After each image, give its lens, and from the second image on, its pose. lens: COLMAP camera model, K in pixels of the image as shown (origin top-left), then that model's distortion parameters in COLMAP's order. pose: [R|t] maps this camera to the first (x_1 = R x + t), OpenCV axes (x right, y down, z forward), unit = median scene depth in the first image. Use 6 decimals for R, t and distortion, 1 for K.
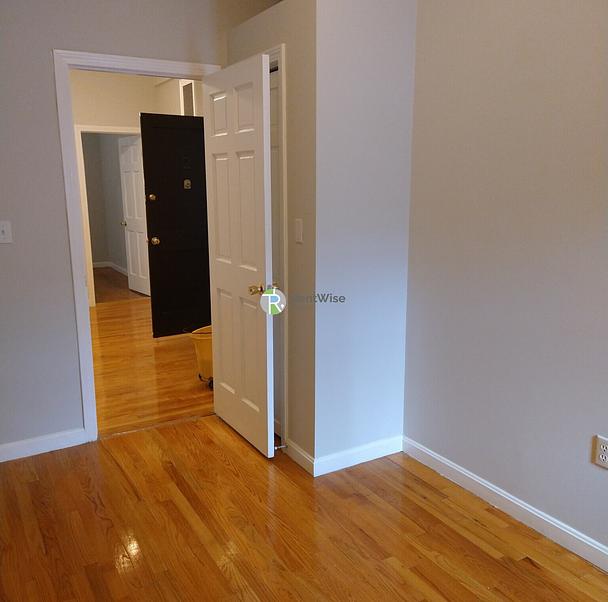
lens RADIAL K [[586.2, 0, 304.0], [0, 586.2, 301.0], [0, 0, 1]] dist [0.010081, 0.006250]
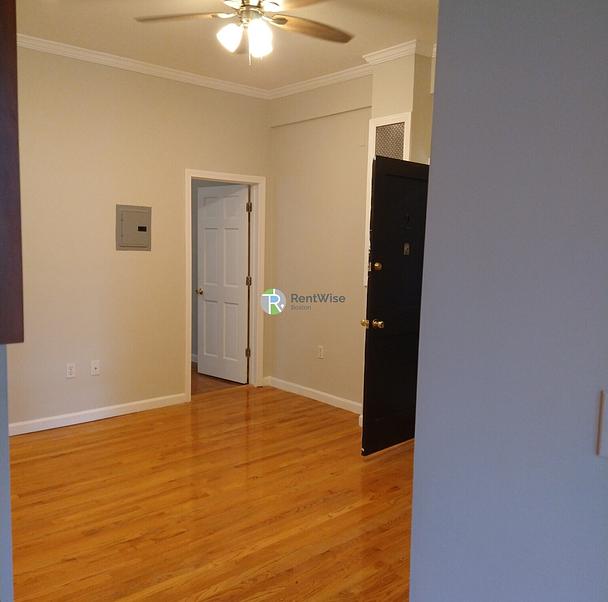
lens RADIAL K [[586.2, 0, 304.0], [0, 586.2, 301.0], [0, 0, 1]] dist [0.010081, 0.006250]
pose [[0.982405, 0.005114, 0.186691, -0.463879], [0.013451, 0.995091, -0.098041, -0.057299], [-0.186276, 0.098828, 0.977514, 0.278820]]
